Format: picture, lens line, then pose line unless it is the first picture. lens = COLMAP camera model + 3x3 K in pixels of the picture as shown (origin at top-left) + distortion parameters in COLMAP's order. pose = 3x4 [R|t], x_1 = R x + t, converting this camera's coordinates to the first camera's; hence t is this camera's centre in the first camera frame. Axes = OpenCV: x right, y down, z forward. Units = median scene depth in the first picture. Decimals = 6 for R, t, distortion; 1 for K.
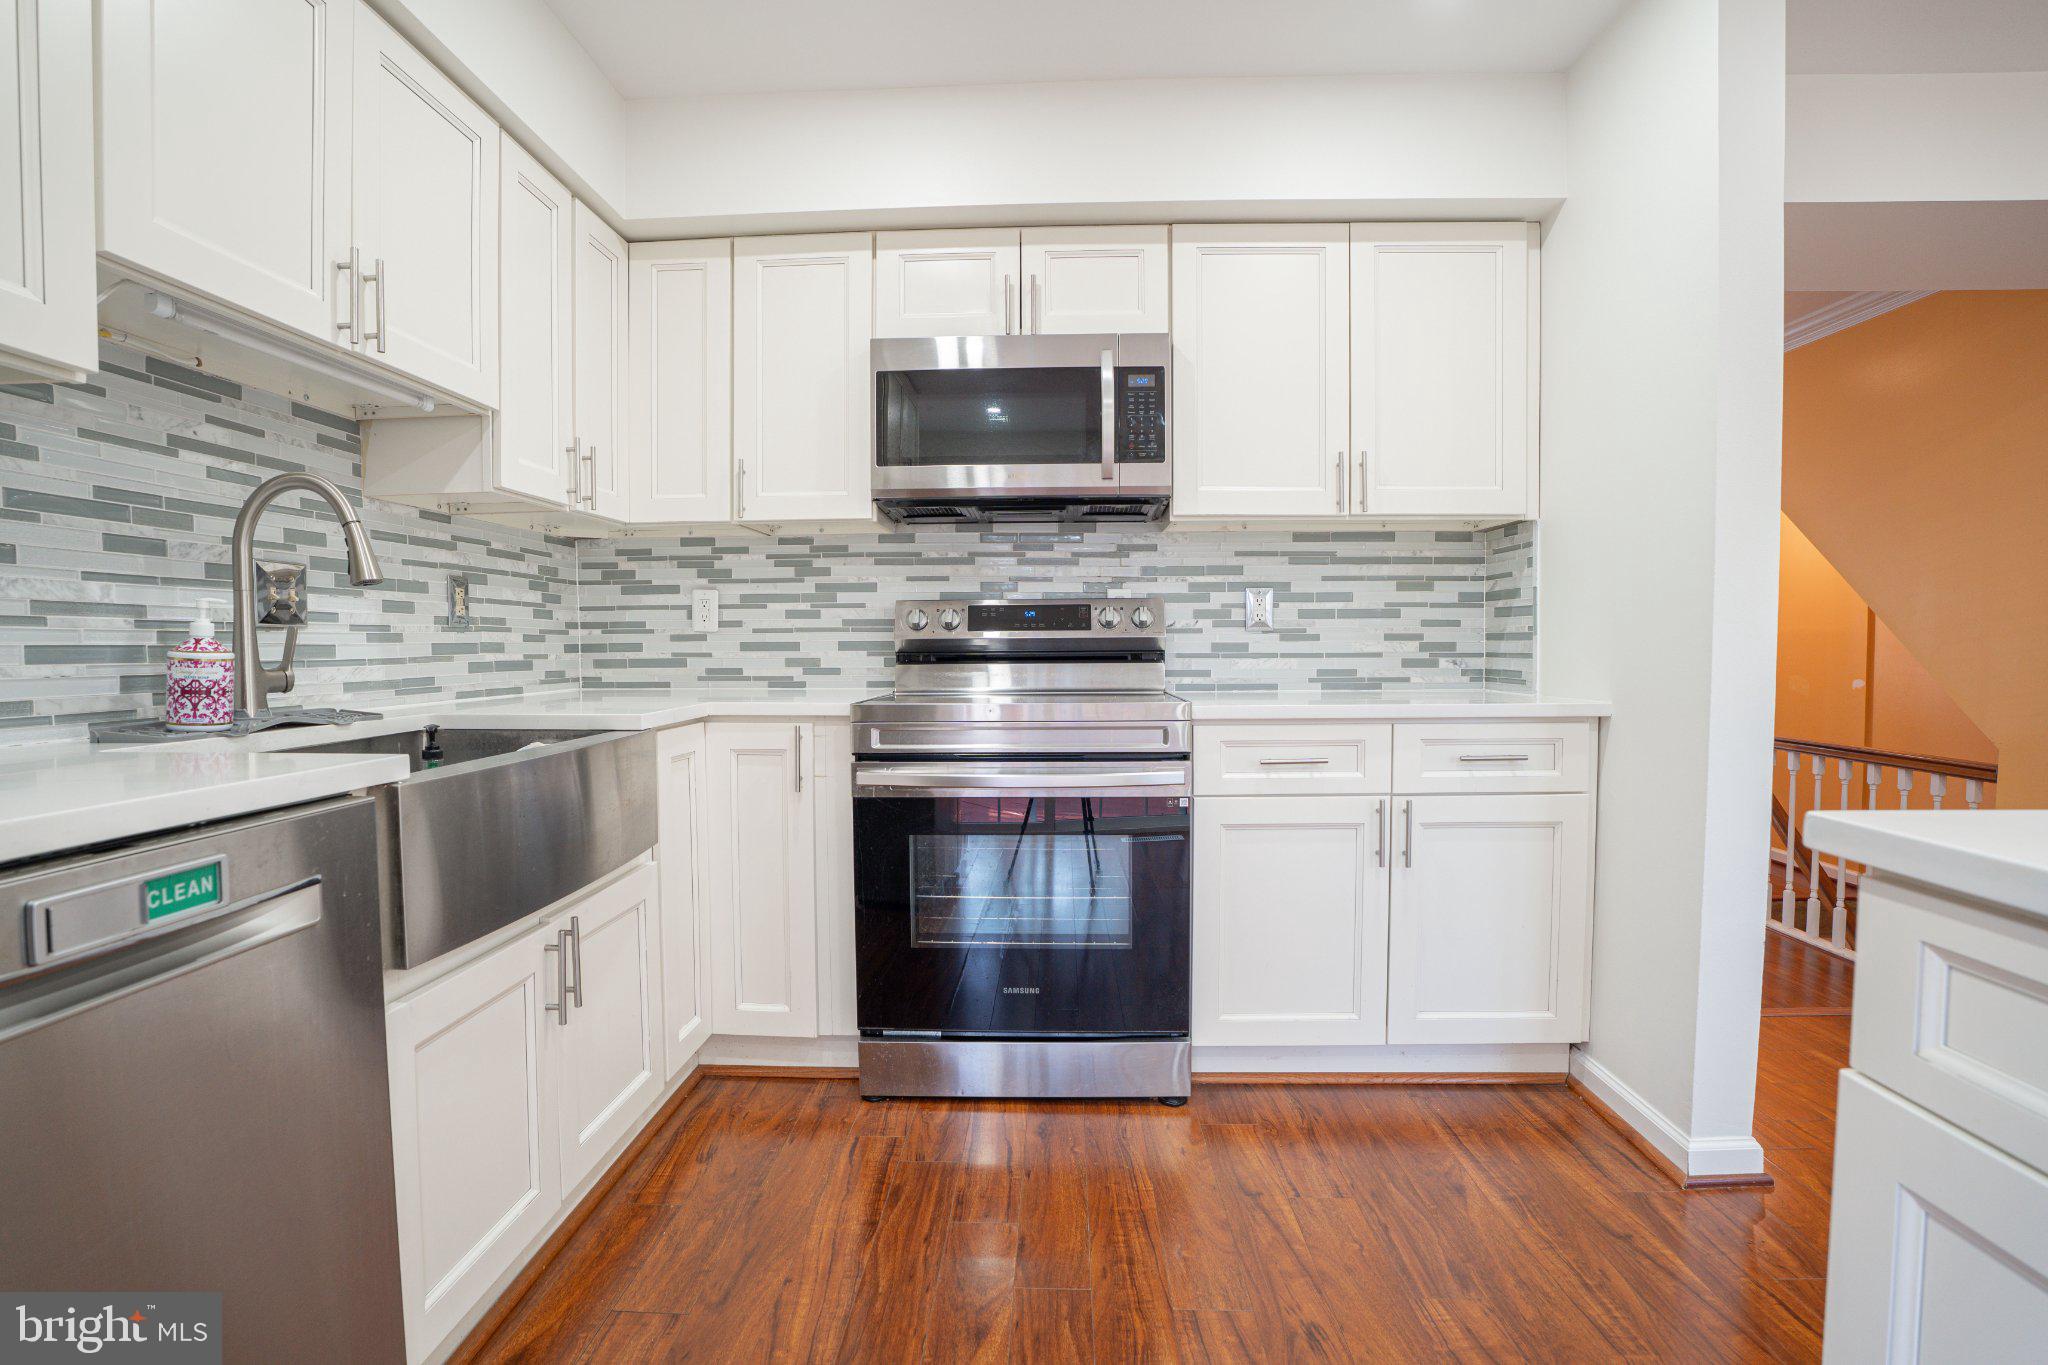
lens RADIAL K [[961.5, 0, 1015.5], [0, 961.5, 679.0], [0, 0, 1]] dist [-0.077473, 0.025518]
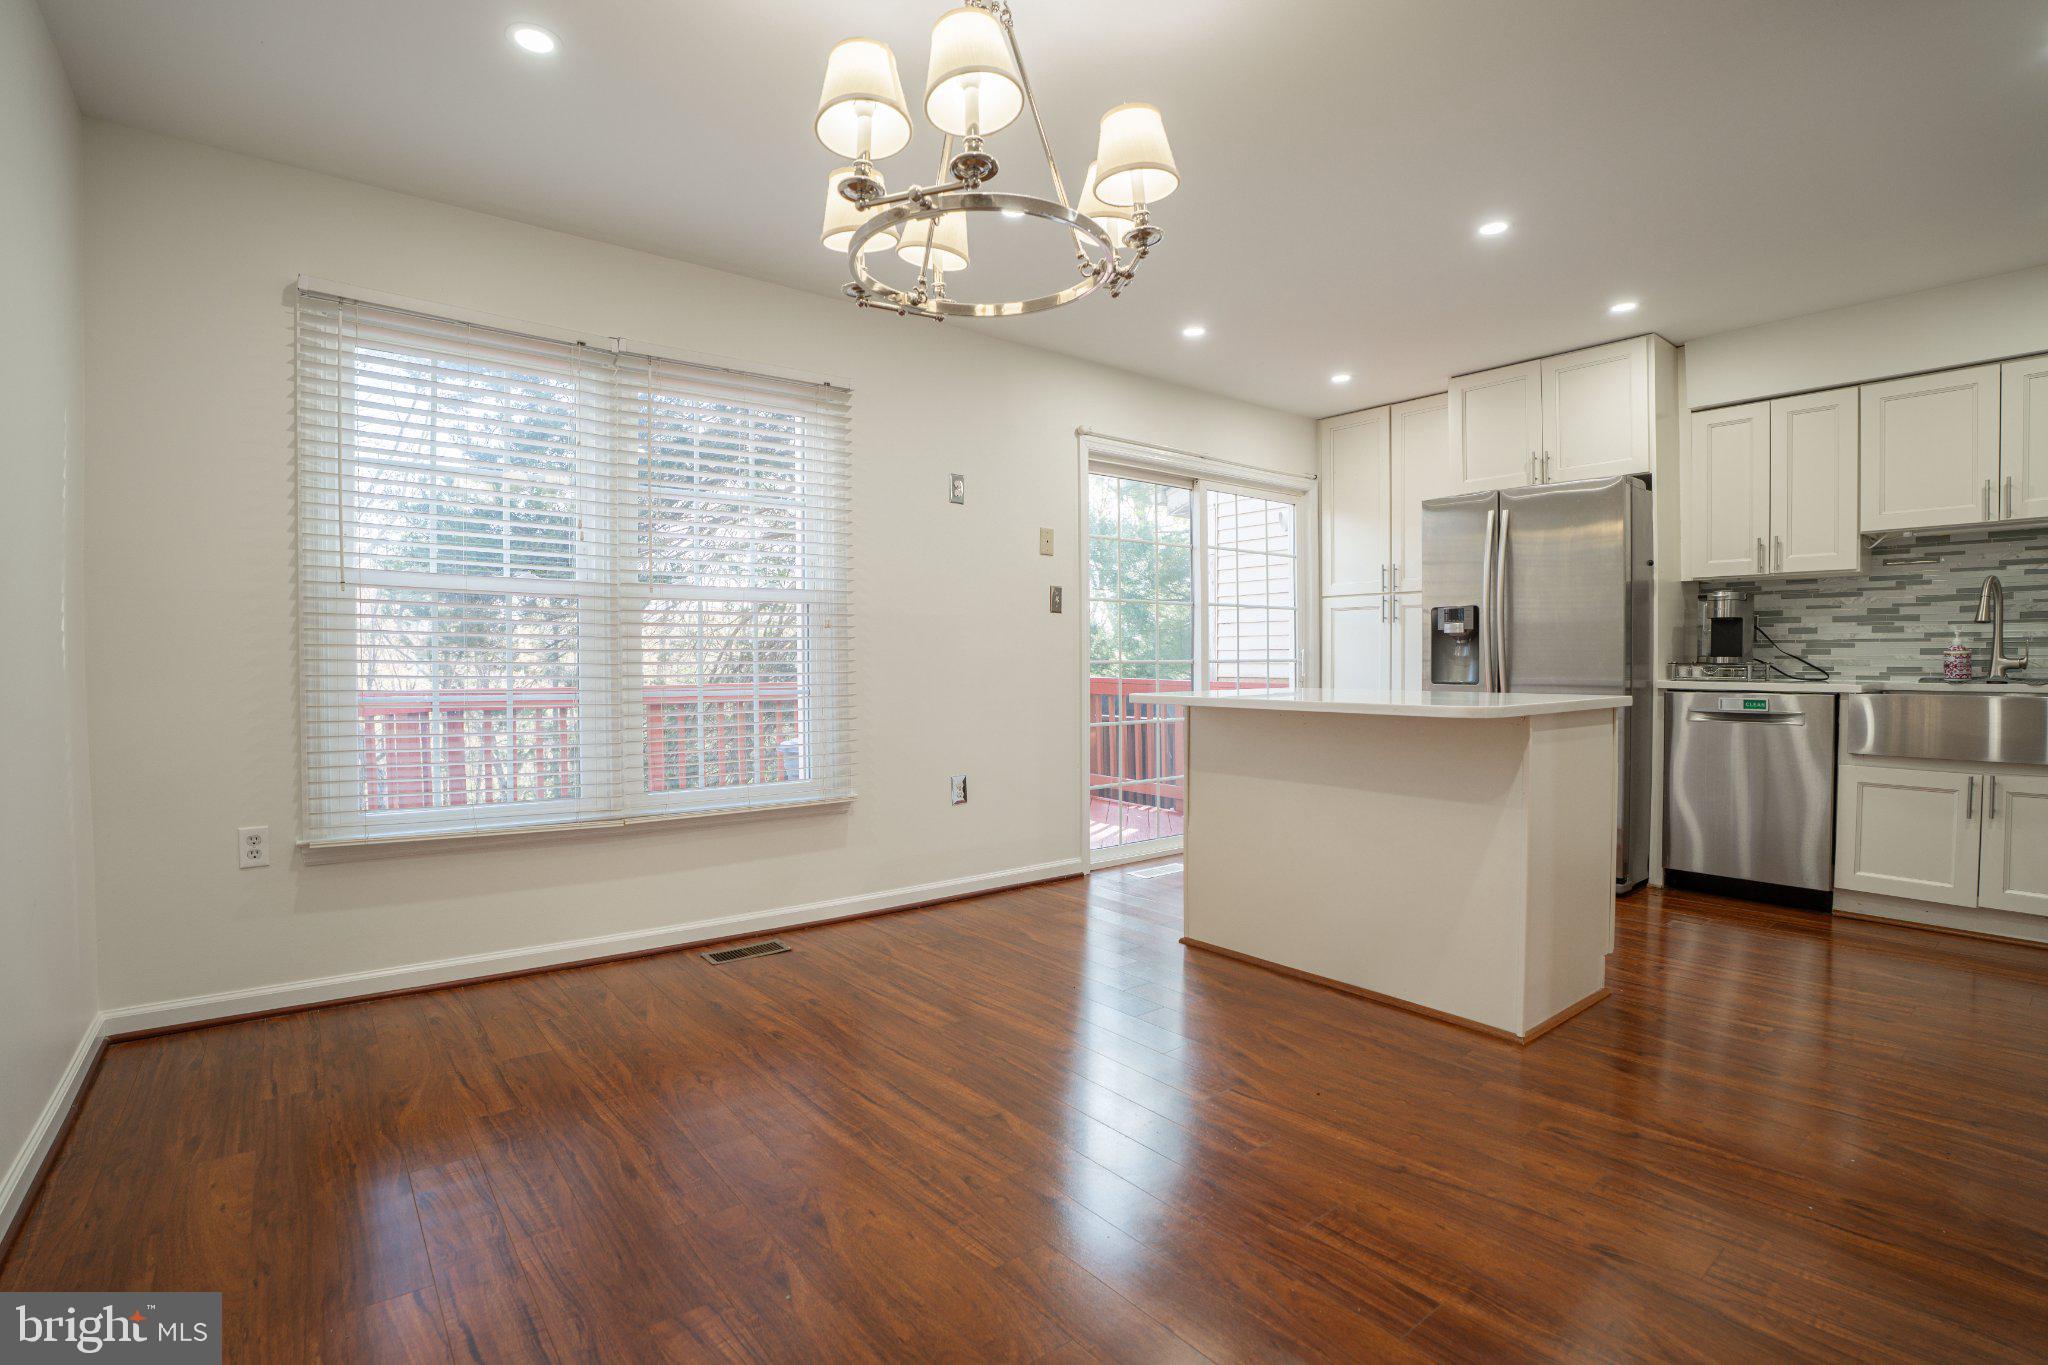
lens RADIAL K [[961.2, 0, 1029.1], [0, 961.2, 680.8], [0, 0, 1]] dist [-0.059300, 0.016748]
pose [[-0.745469, 0.023902, -0.666111, 1.620227], [-0.017347, 0.998323, 0.055237, -0.025083], [0.666314, 0.052732, -0.743804, 0.689401]]
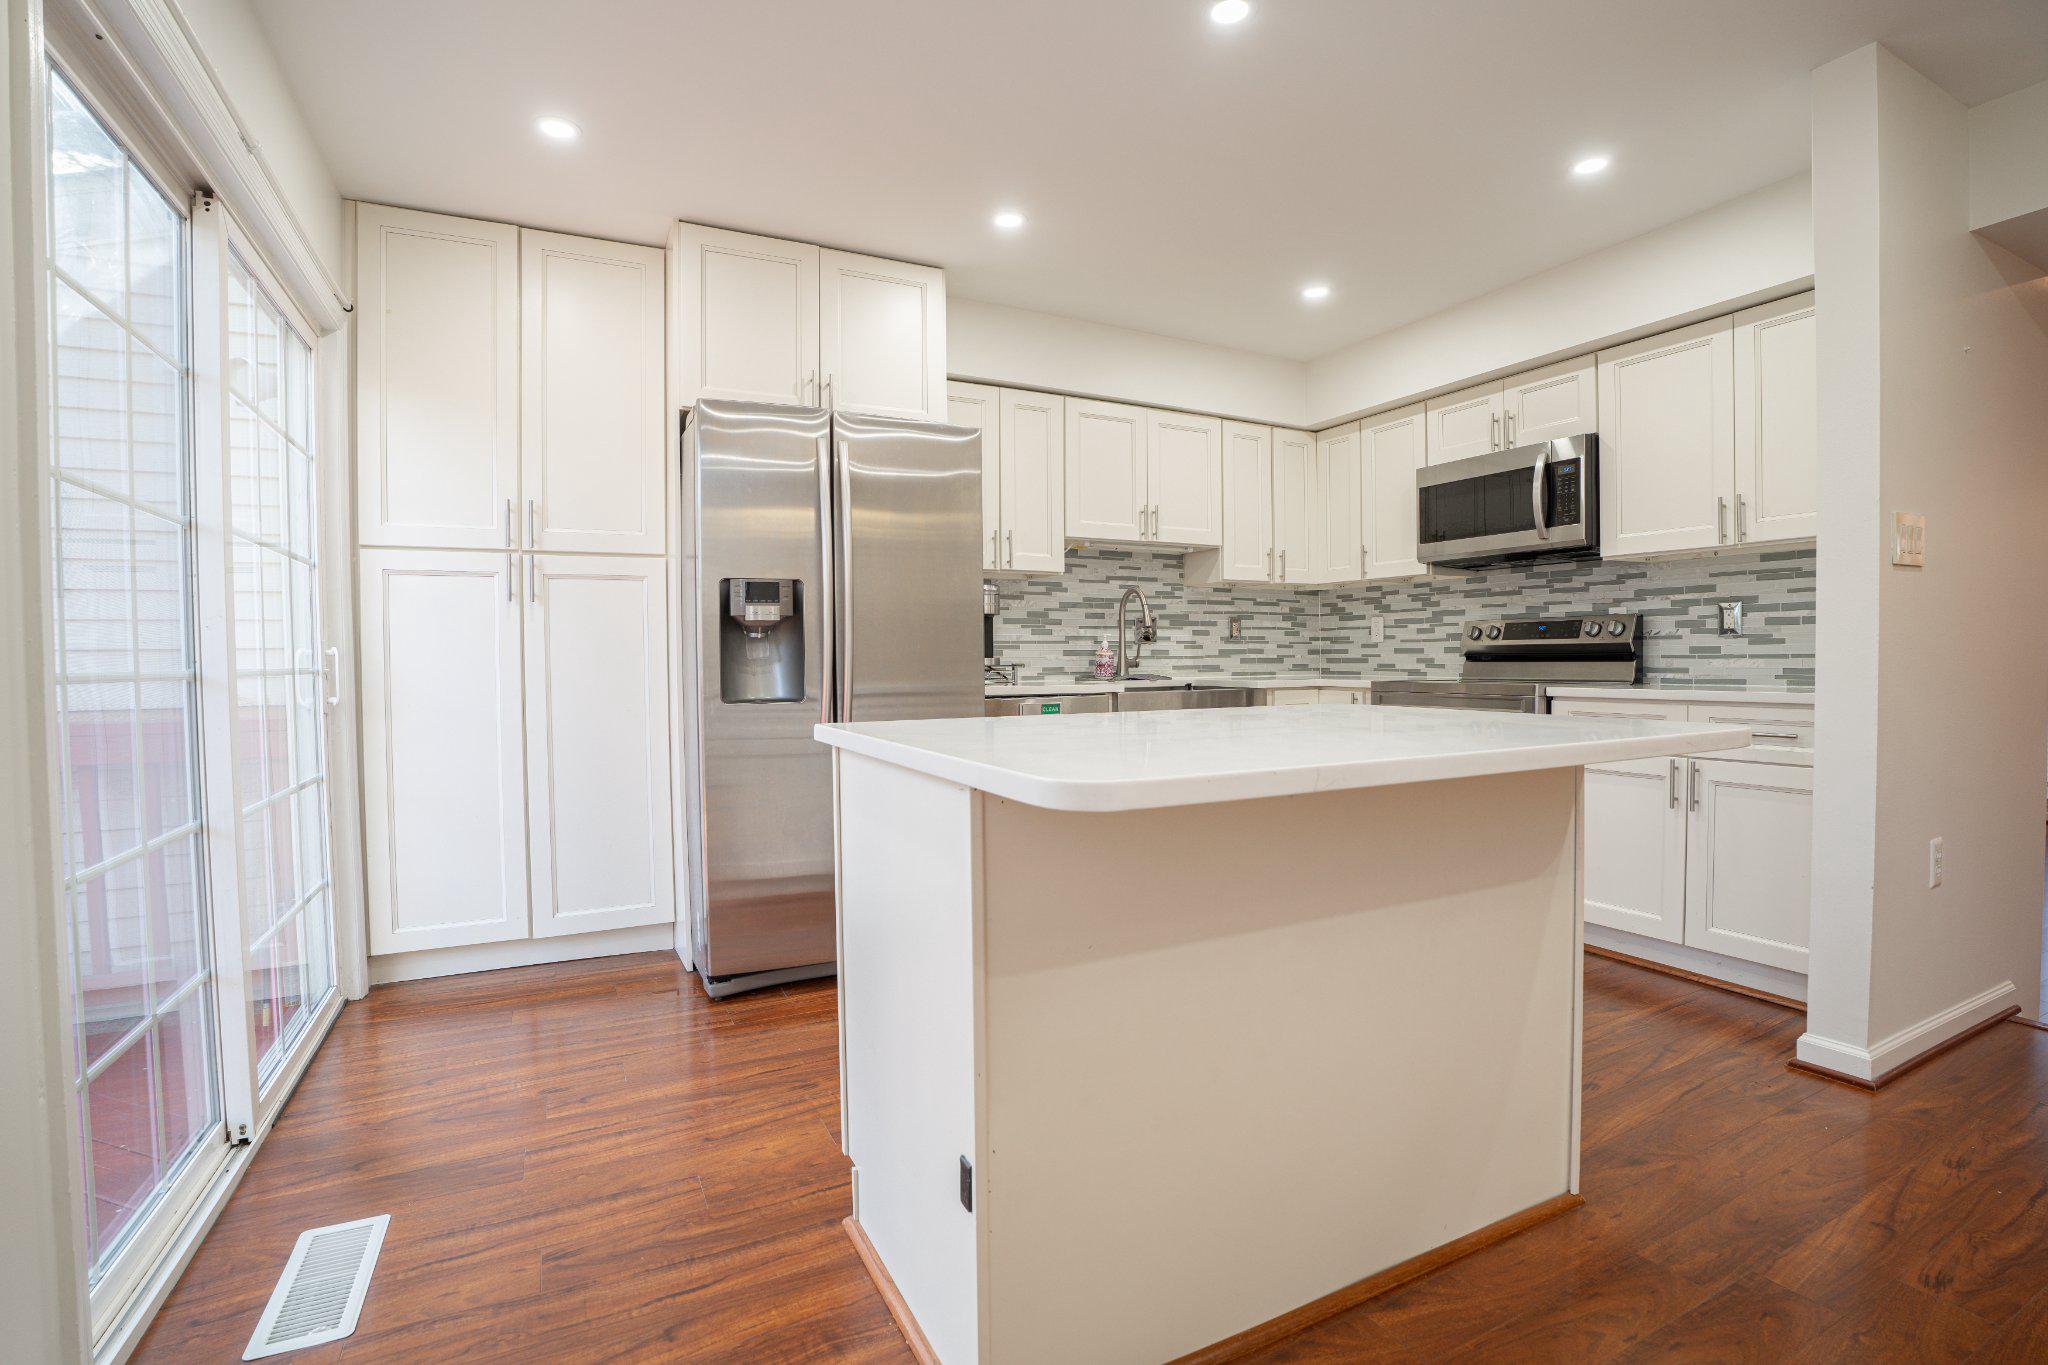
lens RADIAL K [[941.3, 0, 1024.0], [0, 941.3, 682.5], [0, 0, 1]] dist [-0.077689, 0.029706]
pose [[0.496176, 0.024086, -0.867888, 0.929838], [-0.027005, 0.999560, 0.012302, 0.021799], [0.867802, 0.017333, 0.496608, -0.417228]]
